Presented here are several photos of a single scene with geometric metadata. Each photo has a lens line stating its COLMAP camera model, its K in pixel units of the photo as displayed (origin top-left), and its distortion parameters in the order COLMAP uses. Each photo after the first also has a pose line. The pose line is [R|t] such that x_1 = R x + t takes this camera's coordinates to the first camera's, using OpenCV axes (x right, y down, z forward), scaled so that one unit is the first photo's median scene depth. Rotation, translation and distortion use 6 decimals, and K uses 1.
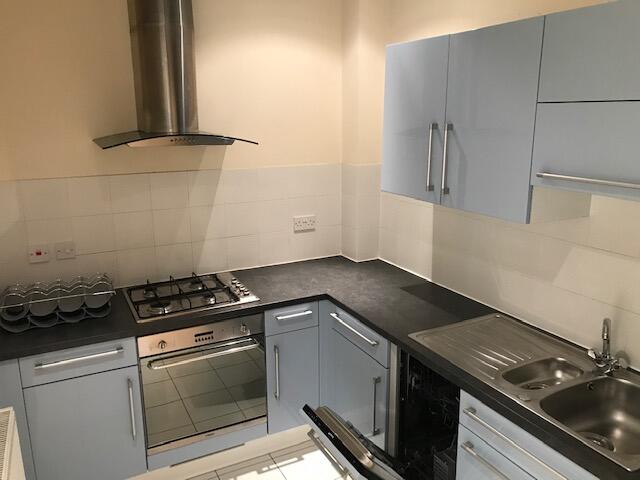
lens RADIAL K [[515.7, 0, 318.3], [0, 515.7, 234.2], [0, 0, 1]] dist [0.042920, -0.075293]
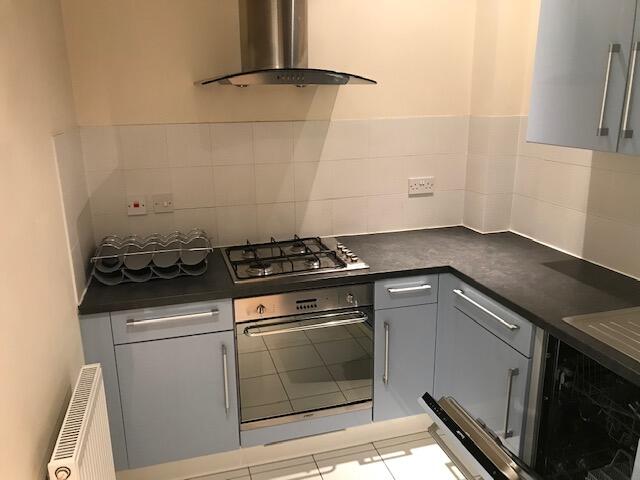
lens RADIAL K [[515.7, 0, 317.0], [0, 515.7, 241.7], [0, 0, 1]] dist [0.042920, -0.075293]
pose [[0.982313, 0.046504, -0.181380, -0.046547], [-0.038638, 0.998163, 0.046665, 0.047560], [0.183217, -0.038832, 0.982305, 0.140000]]
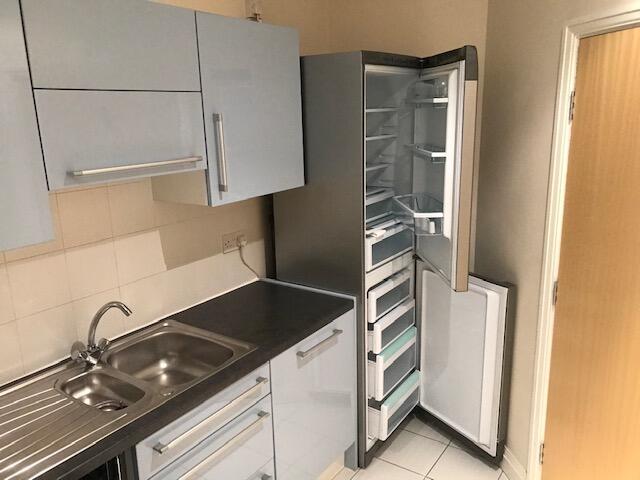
lens RADIAL K [[515.7, 0, 322.5], [0, 515.7, 234.1], [0, 0, 1]] dist [0.042920, -0.075293]
pose [[-0.480787, -0.183091, 0.857509, -0.356440], [0.228983, 0.917804, 0.324351, -0.142275], [-0.846410, 0.352299, -0.399343, 0.691172]]
